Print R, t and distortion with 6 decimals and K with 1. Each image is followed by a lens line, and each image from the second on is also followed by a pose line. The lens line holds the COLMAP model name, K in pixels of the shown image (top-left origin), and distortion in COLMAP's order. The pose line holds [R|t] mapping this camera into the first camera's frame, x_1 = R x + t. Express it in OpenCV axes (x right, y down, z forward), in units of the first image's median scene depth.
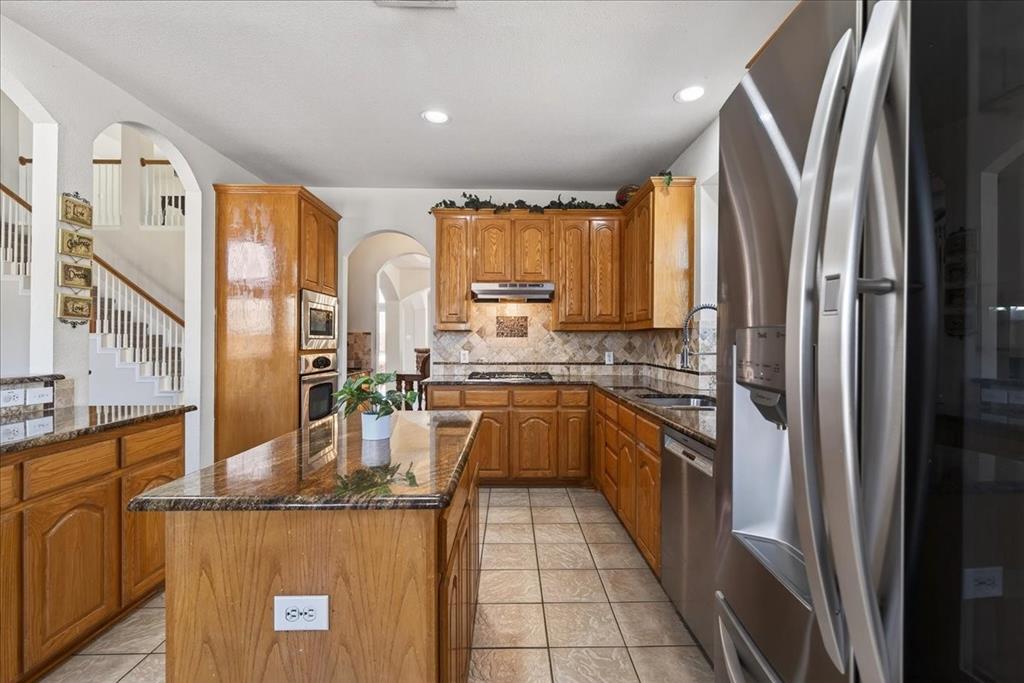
lens RADIAL K [[461.1, 0, 515.8], [0, 461.1, 340.1], [0, 0, 1]] dist [-0.002027, -0.000168]
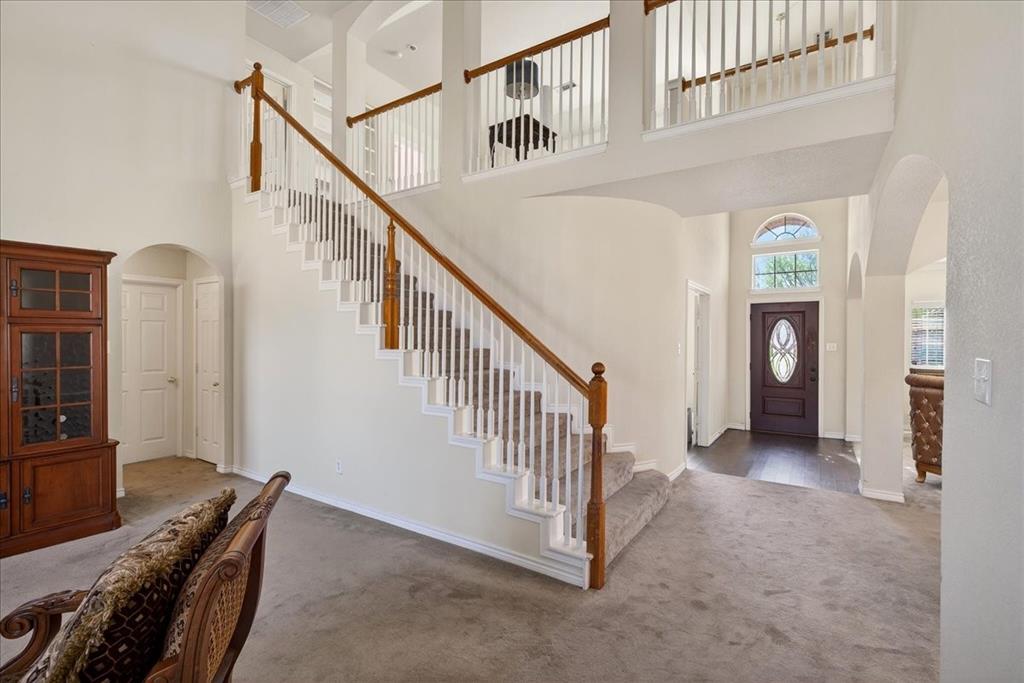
lens RADIAL K [[461.1, 0, 513.2], [0, 461.1, 339.6], [0, 0, 1]] dist [-0.002027, -0.000168]
pose [[0.824733, 0.015356, -0.565314, -0.393118], [-0.010182, 0.999872, 0.012305, -0.030425], [0.565431, -0.004393, 0.824784, 0.510681]]
